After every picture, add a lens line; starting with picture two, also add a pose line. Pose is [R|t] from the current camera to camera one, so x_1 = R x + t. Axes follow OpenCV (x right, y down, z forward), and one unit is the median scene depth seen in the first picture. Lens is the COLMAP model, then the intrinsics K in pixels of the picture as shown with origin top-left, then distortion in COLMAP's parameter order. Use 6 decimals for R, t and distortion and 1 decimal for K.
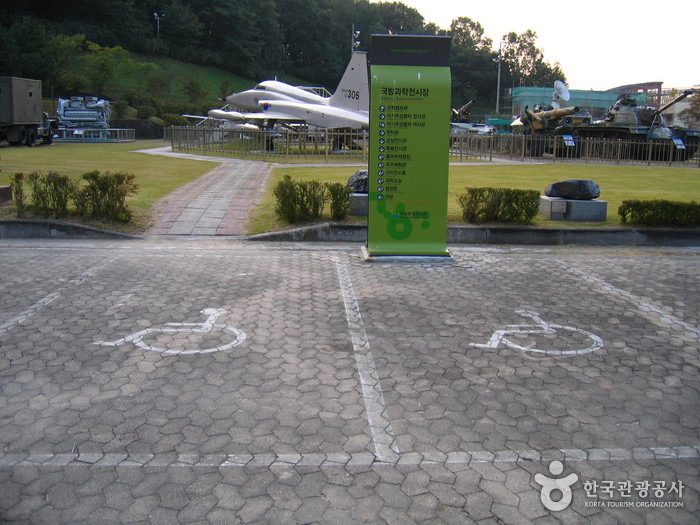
lens RADIAL K [[734.3, 0, 350.0], [0, 734.3, 262.5], [0, 0, 1]] dist [-0.125187, 0.092819]
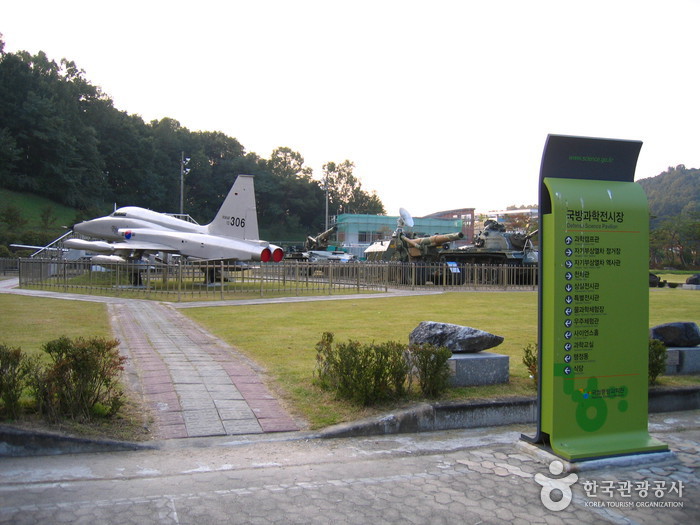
lens RADIAL K [[734.3, 0, 350.0], [0, 734.3, 262.5], [0, 0, 1]] dist [-0.125187, 0.092819]
pose [[0.967055, -0.013561, 0.254205, -0.074121], [0.056851, 0.984864, -0.163738, -0.020640], [-0.248137, 0.172795, 0.953189, 0.092450]]
